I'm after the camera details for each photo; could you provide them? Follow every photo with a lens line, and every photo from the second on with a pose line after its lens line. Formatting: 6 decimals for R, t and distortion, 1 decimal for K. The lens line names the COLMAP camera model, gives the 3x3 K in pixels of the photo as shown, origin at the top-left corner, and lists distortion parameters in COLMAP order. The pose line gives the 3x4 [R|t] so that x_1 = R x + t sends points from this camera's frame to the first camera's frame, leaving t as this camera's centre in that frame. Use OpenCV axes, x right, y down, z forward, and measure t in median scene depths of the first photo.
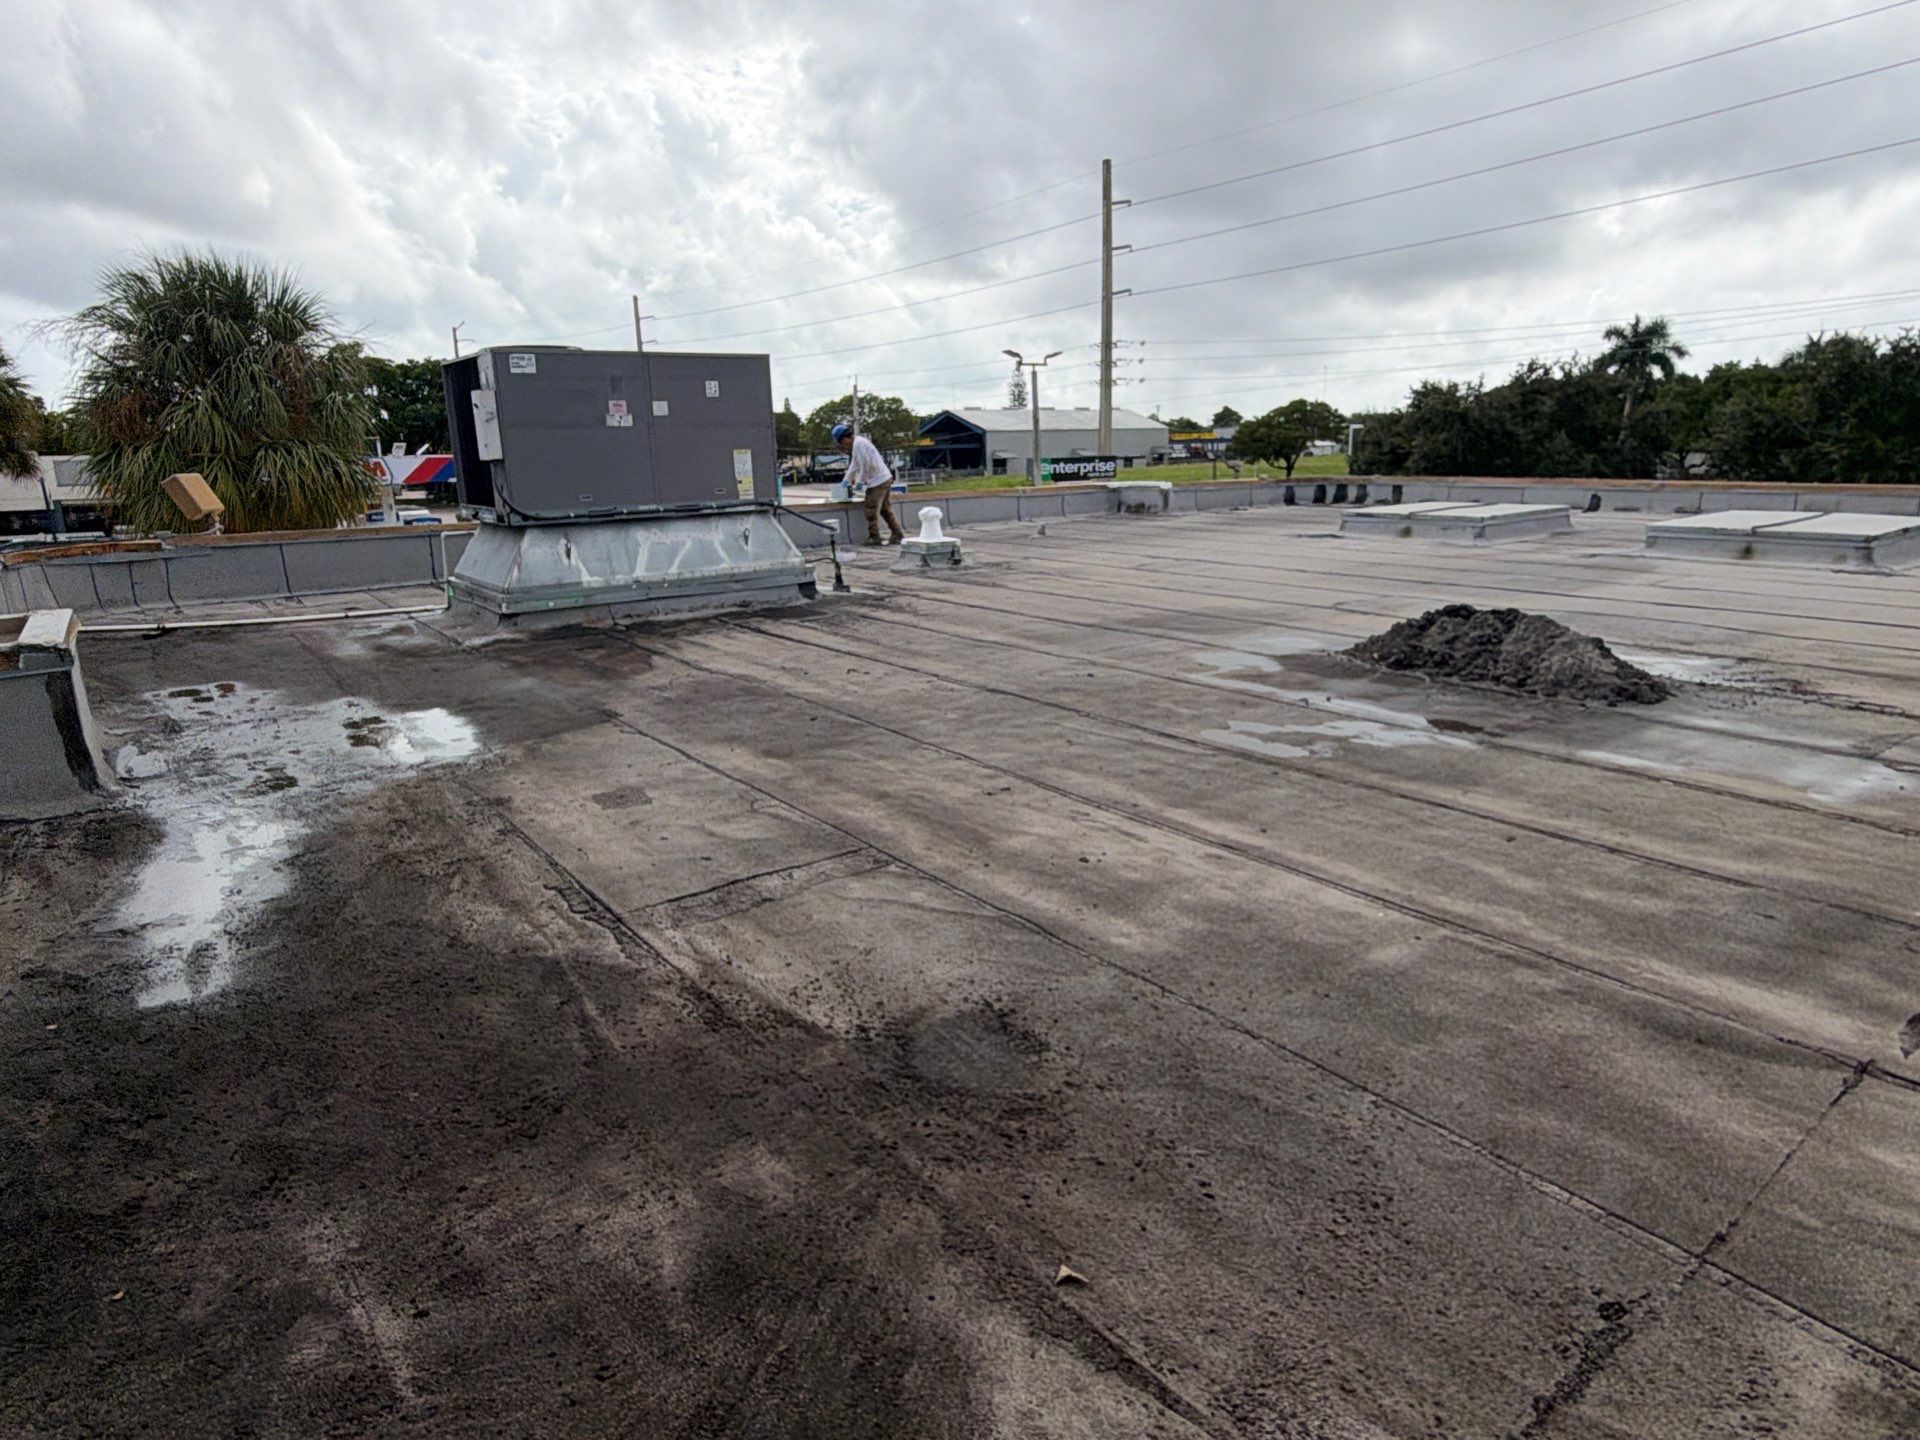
lens RADIAL K [[1176.5, 0, 991.5], [0, 1176.5, 710.9], [0, 0, 1]] dist [-0.002625, -0.000058]
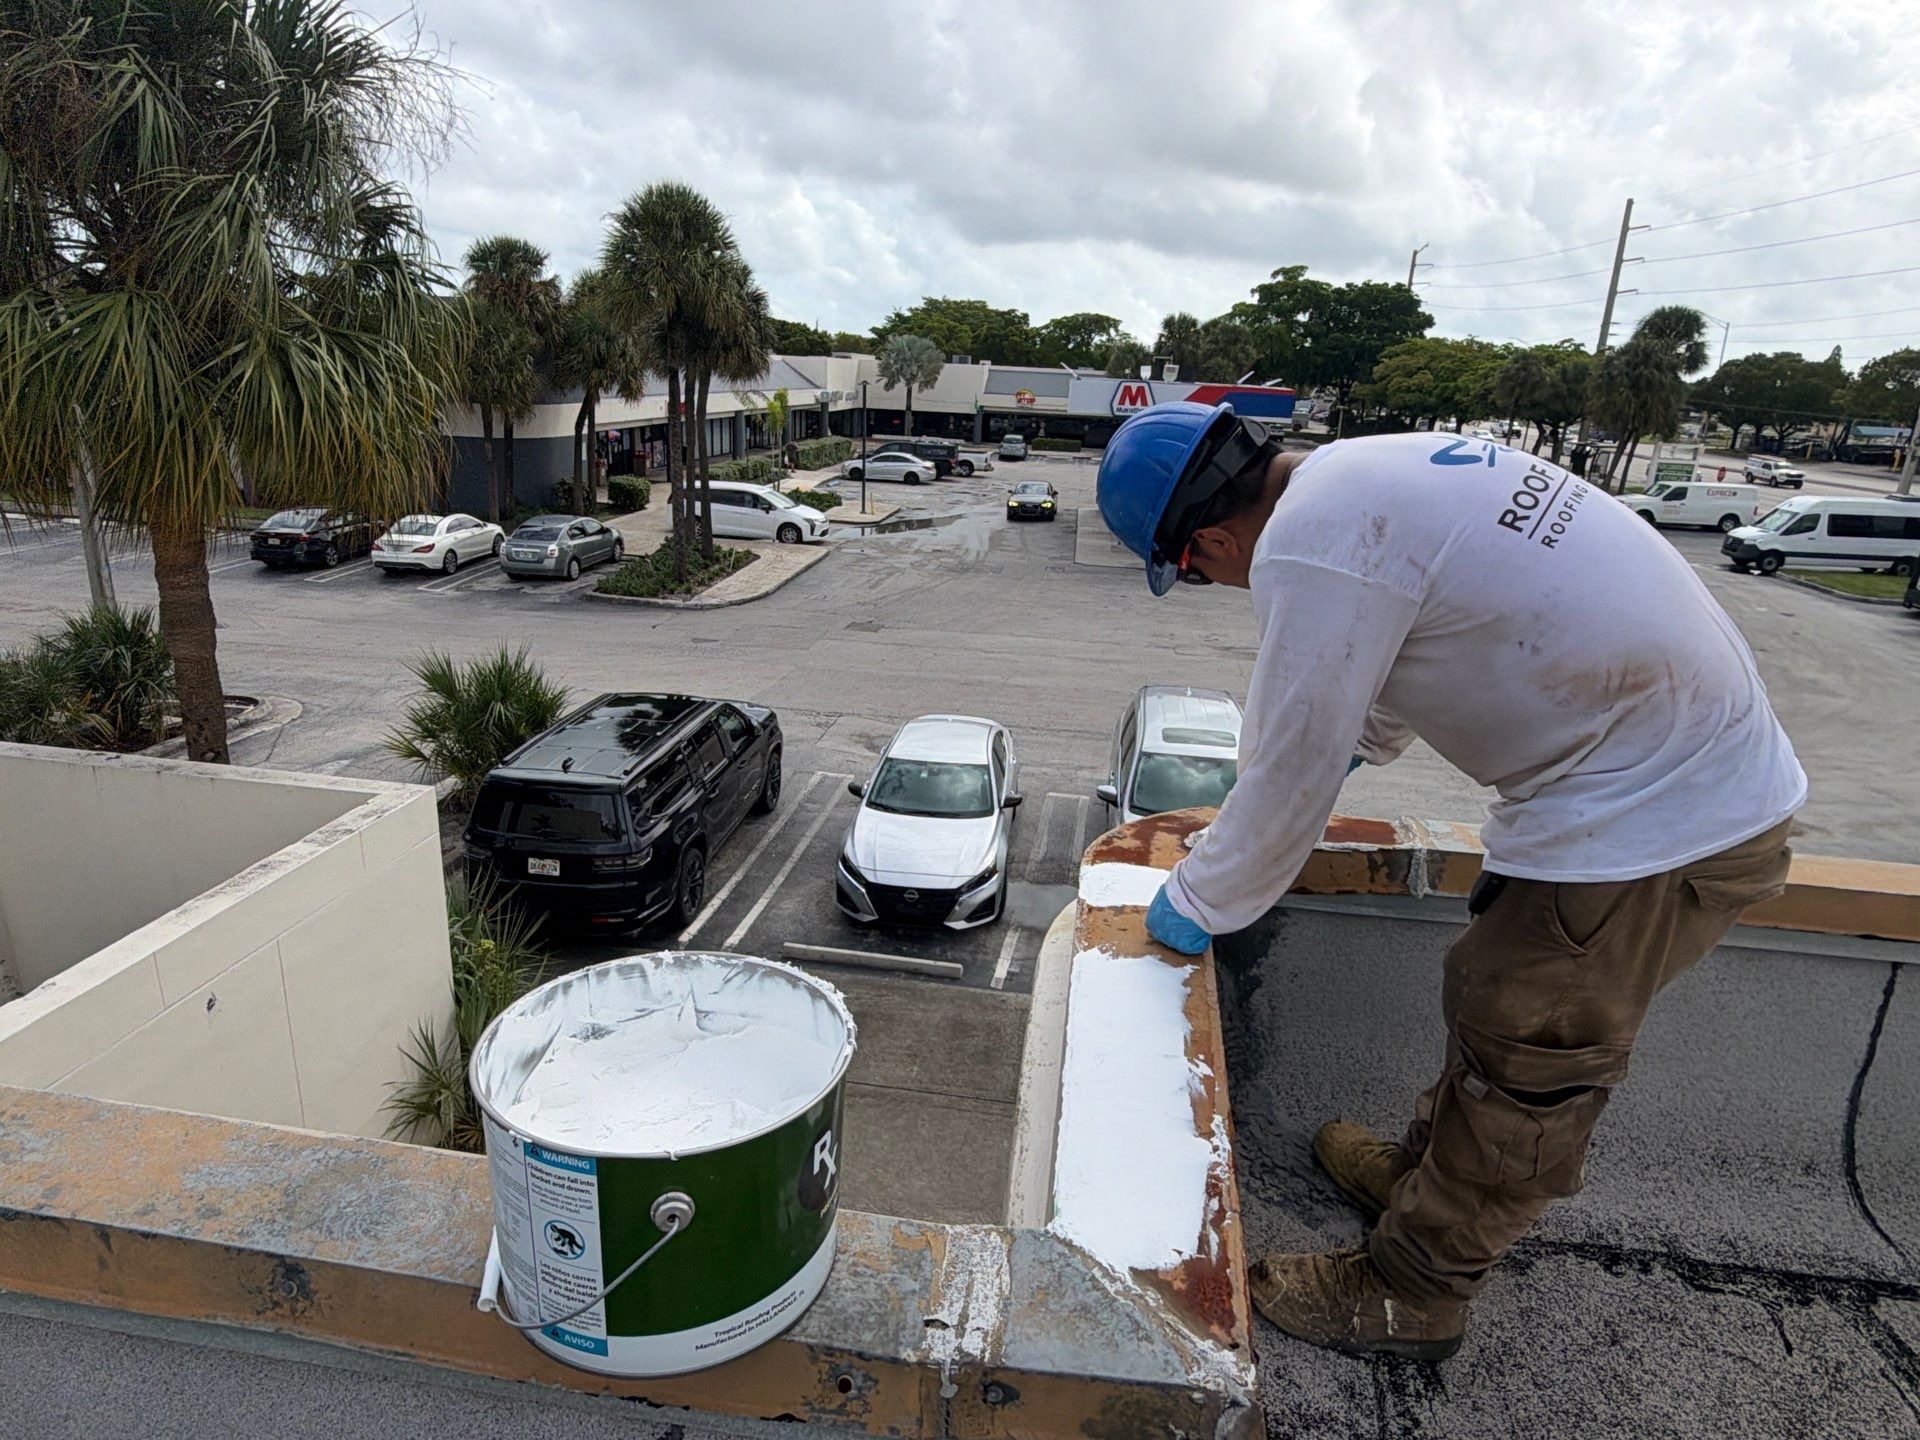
lens RADIAL K [[1119.3, 0, 972.7], [0, 1119.3, 713.9], [0, 0, 1]] dist [0.004200, -0.001095]
pose [[0.688805, 0.261296, -0.676219, -0.011377], [-0.218069, 0.964264, 0.150470, -0.040224], [0.691371, 0.043818, 0.721170, 0.175079]]
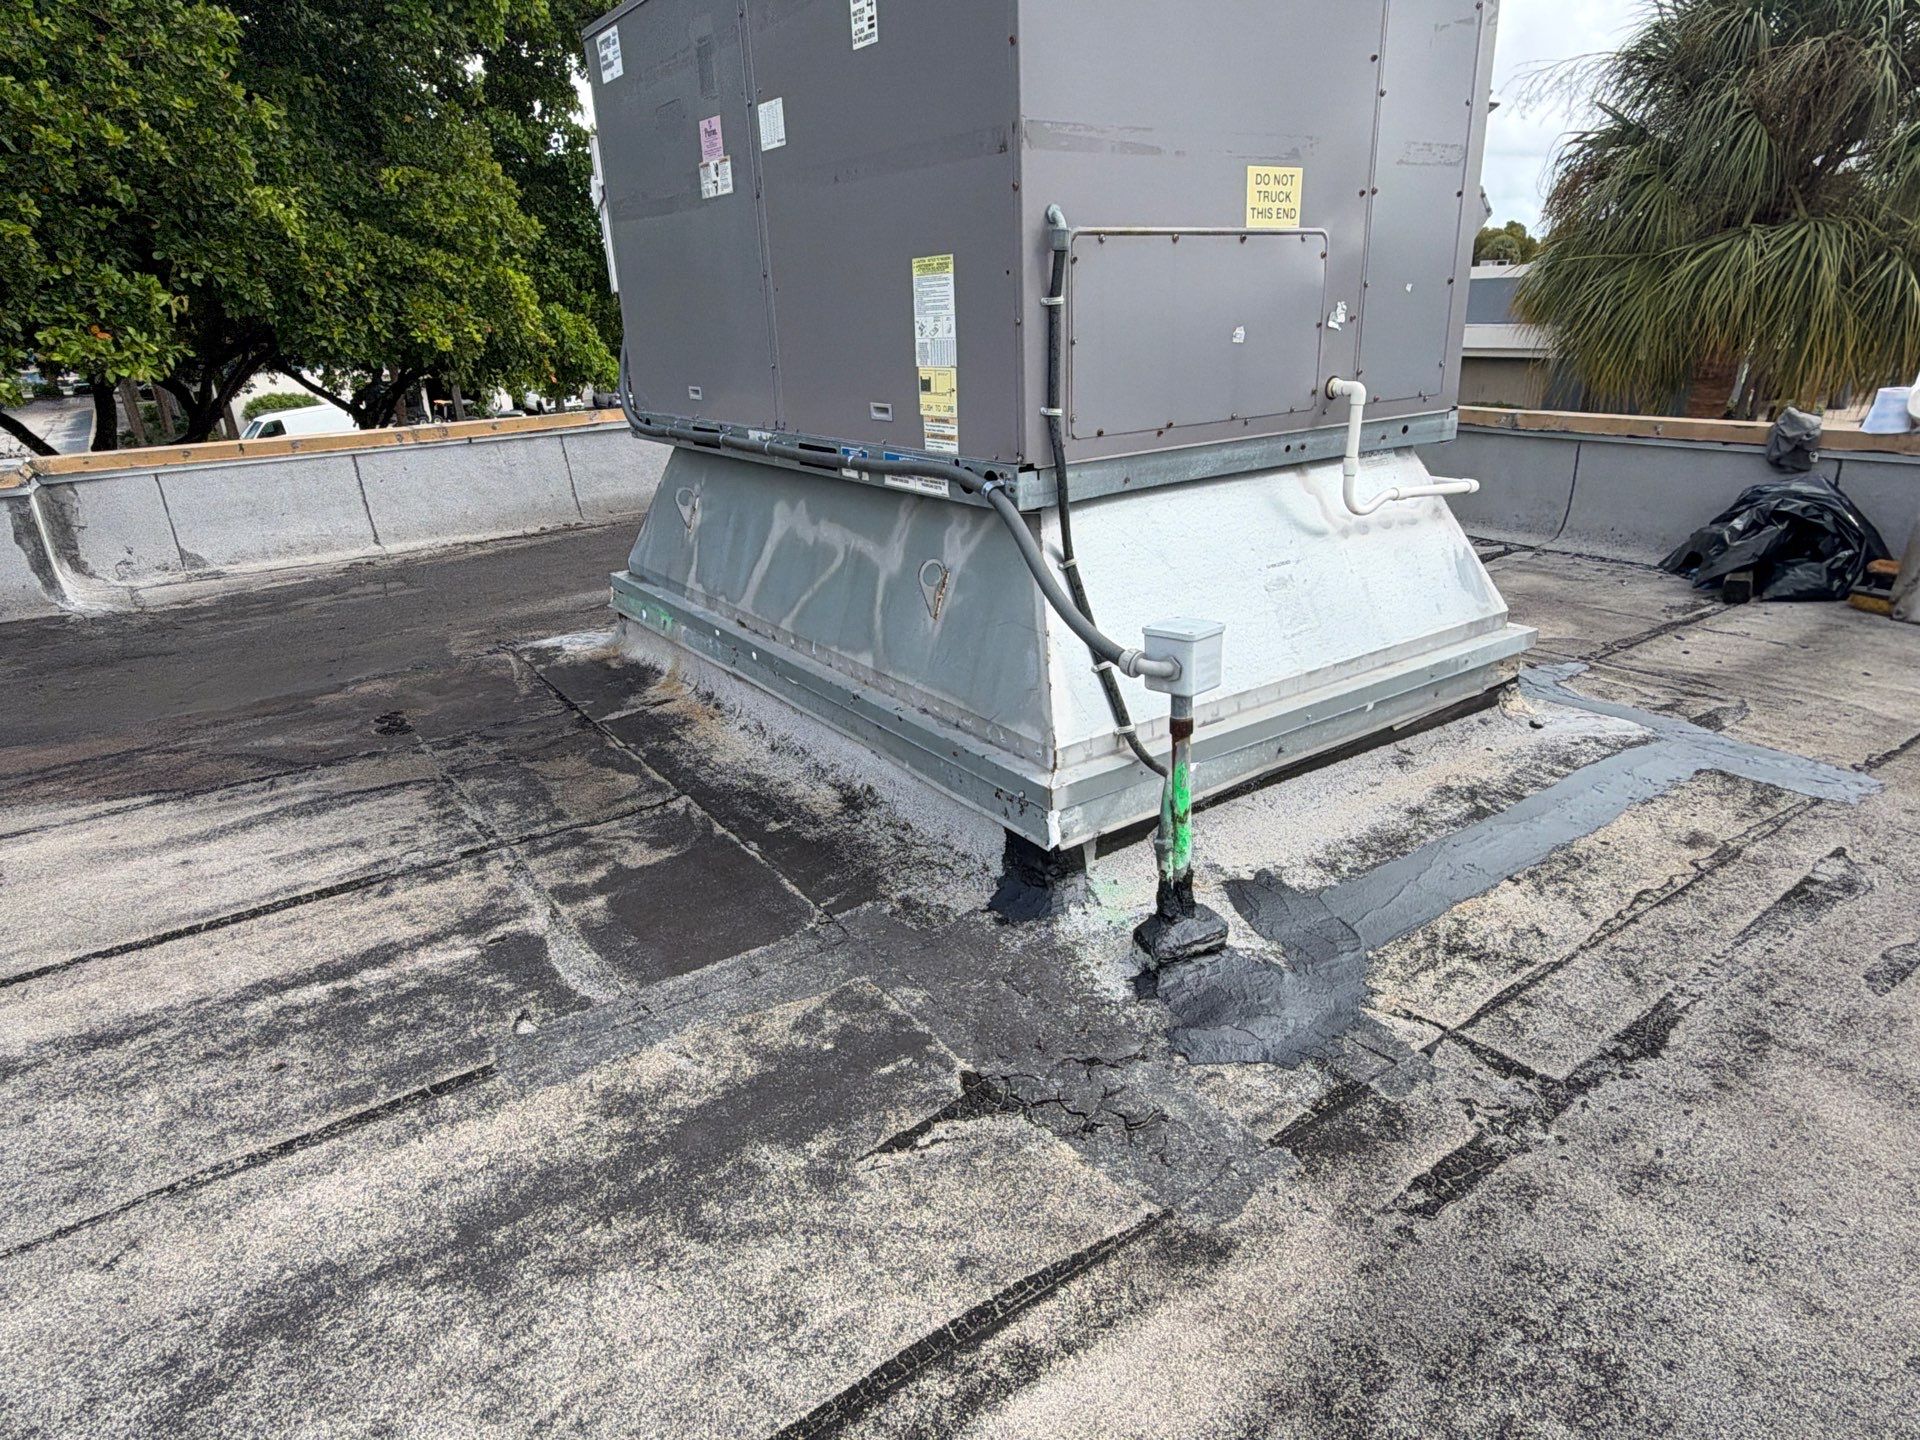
lens RADIAL K [[1135.0, 0, 953.2], [0, 1135.0, 728.2], [0, 0, 1]] dist [-0.001117, -0.000037]
pose [[-0.061647, 0.374842, -0.925037, 0.006366], [-0.187924, 0.905865, 0.379596, -0.026515], [0.980247, 0.197238, 0.014598, 0.121066]]
